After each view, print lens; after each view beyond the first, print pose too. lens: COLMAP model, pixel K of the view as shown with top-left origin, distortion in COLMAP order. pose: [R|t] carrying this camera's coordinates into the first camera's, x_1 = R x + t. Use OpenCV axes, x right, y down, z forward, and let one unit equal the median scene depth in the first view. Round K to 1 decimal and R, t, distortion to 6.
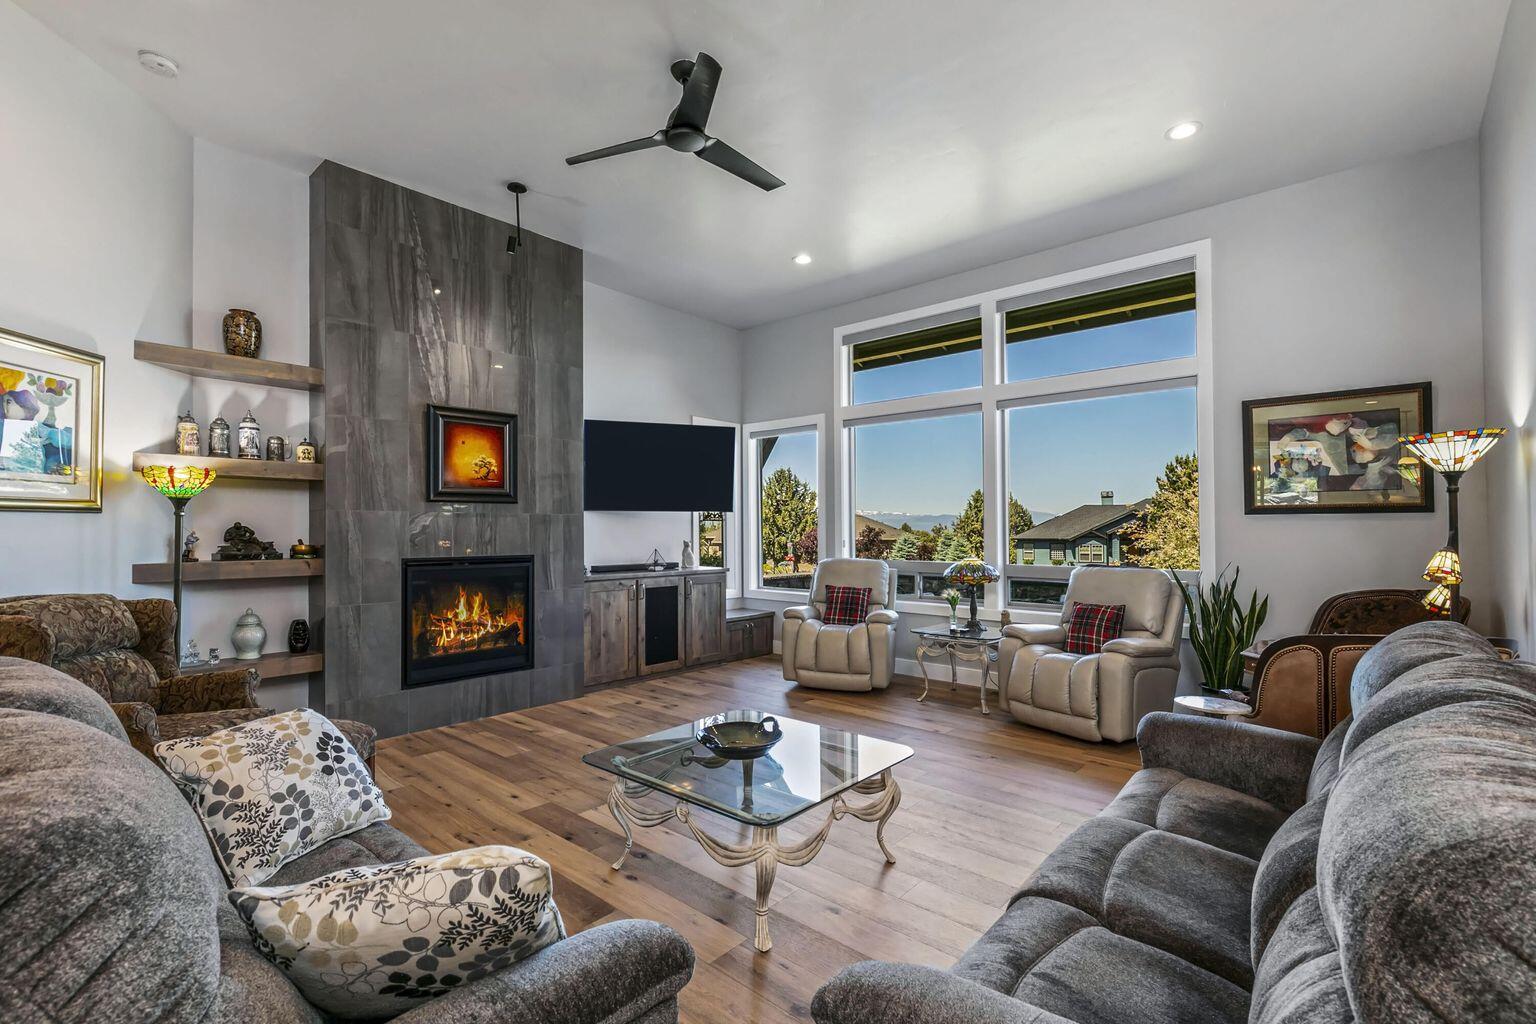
lens RADIAL K [[679.0, 0, 741.6], [0, 679.0, 509.0], [0, 0, 1]] dist [0.005159, 0.000199]
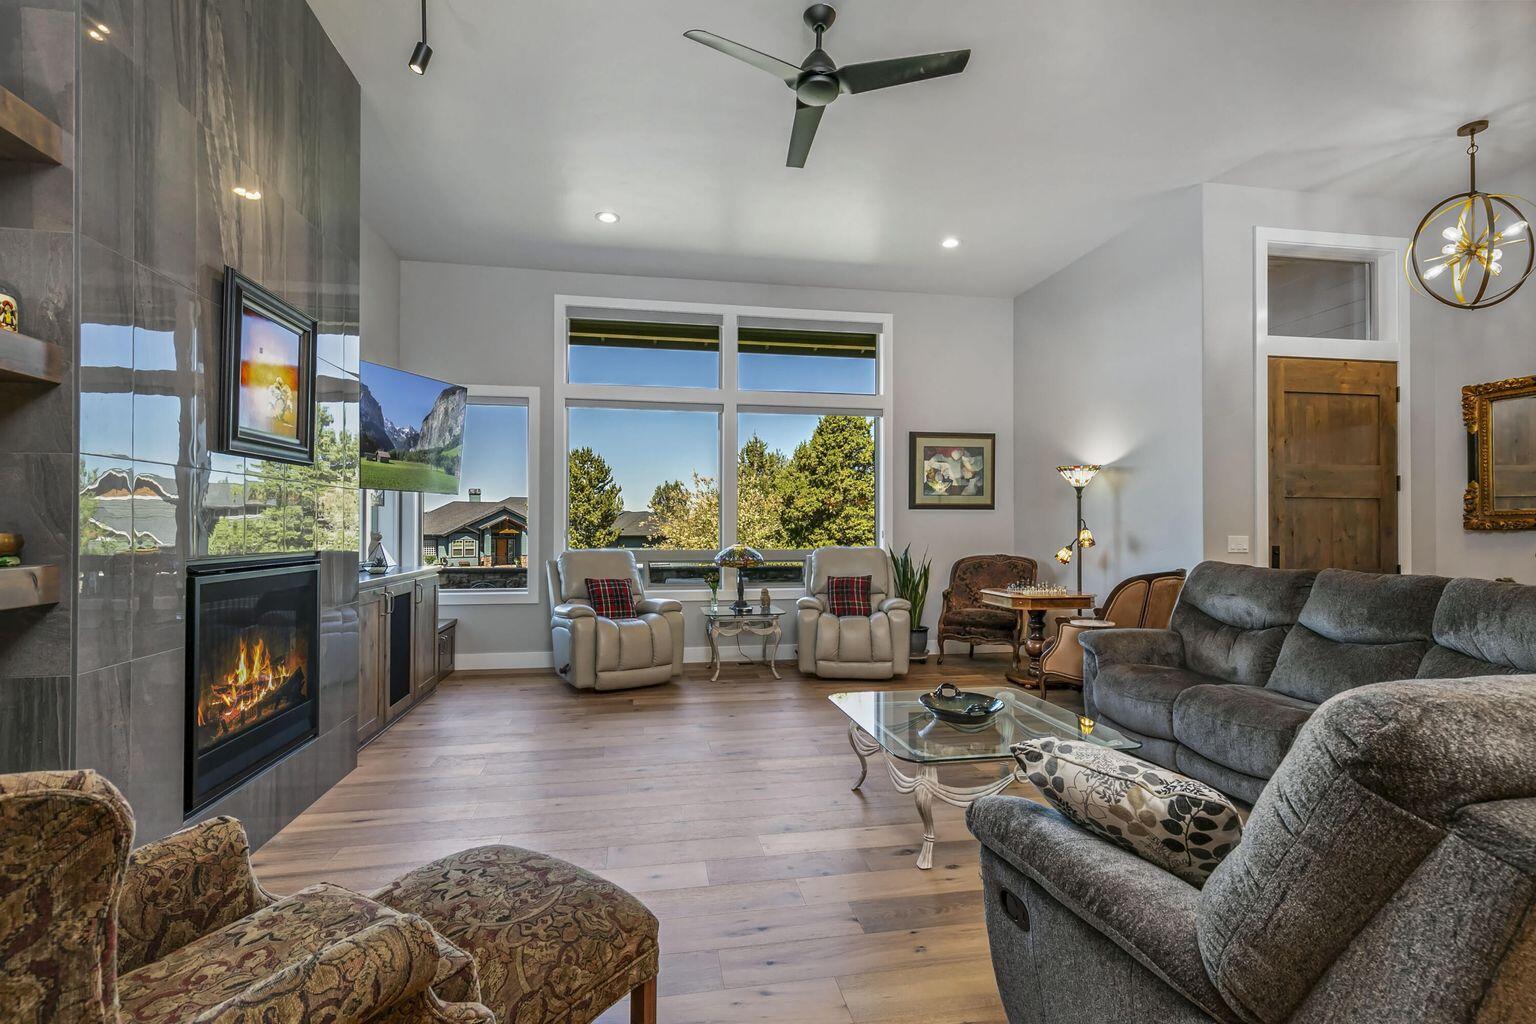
lens RADIAL K [[694.7, 0, 768.0], [0, 694.7, 512.0], [0, 0, 1]] dist [0.002851, -0.000102]
pose [[0.607370, 0.016893, 0.794240, -0.585463], [-0.025262, 0.999679, -0.001945, 0.023294], [-0.794018, -0.018883, 0.607601, 0.311396]]
